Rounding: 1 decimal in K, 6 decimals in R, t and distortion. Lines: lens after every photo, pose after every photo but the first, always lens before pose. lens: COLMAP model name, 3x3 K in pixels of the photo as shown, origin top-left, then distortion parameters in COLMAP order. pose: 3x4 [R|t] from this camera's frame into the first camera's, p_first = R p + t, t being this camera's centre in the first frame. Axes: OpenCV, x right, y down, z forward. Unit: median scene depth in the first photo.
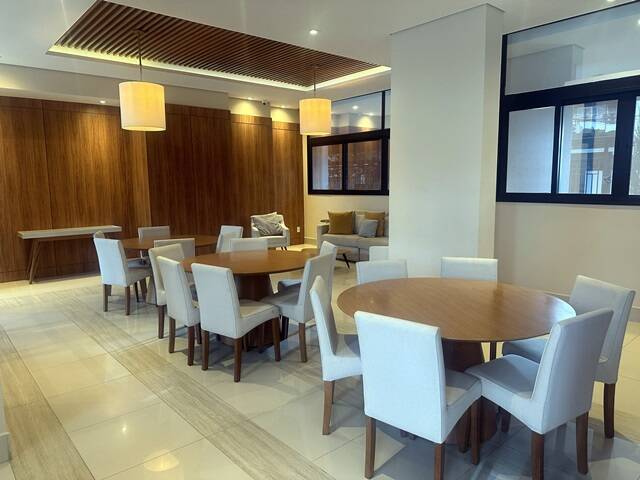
lens RADIAL K [[455.2, 0, 320.0], [0, 455.2, 240.0], [0, 0, 1]] dist [0.043007, -0.058900]
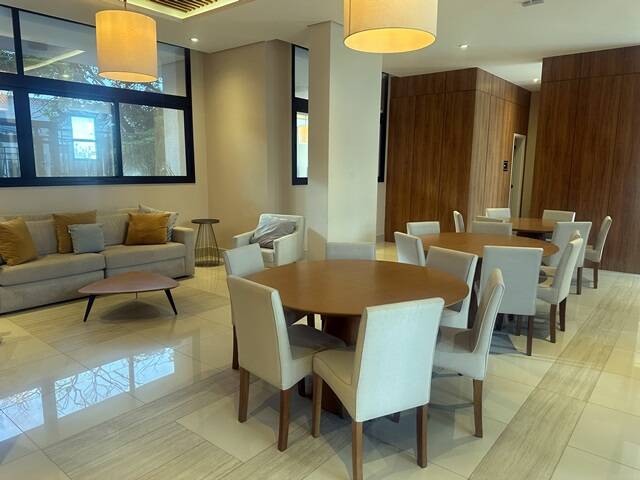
lens RADIAL K [[449.0, 0, 320.0], [0, 449.0, 240.0], [0, 0, 1]] dist [0.040304, 0.000461]
pose [[-0.175842, -0.152483, 0.972537, -0.972167], [0.101690, 0.979832, 0.172013, -0.167859], [-0.979152, 0.129144, -0.156789, 1.346883]]
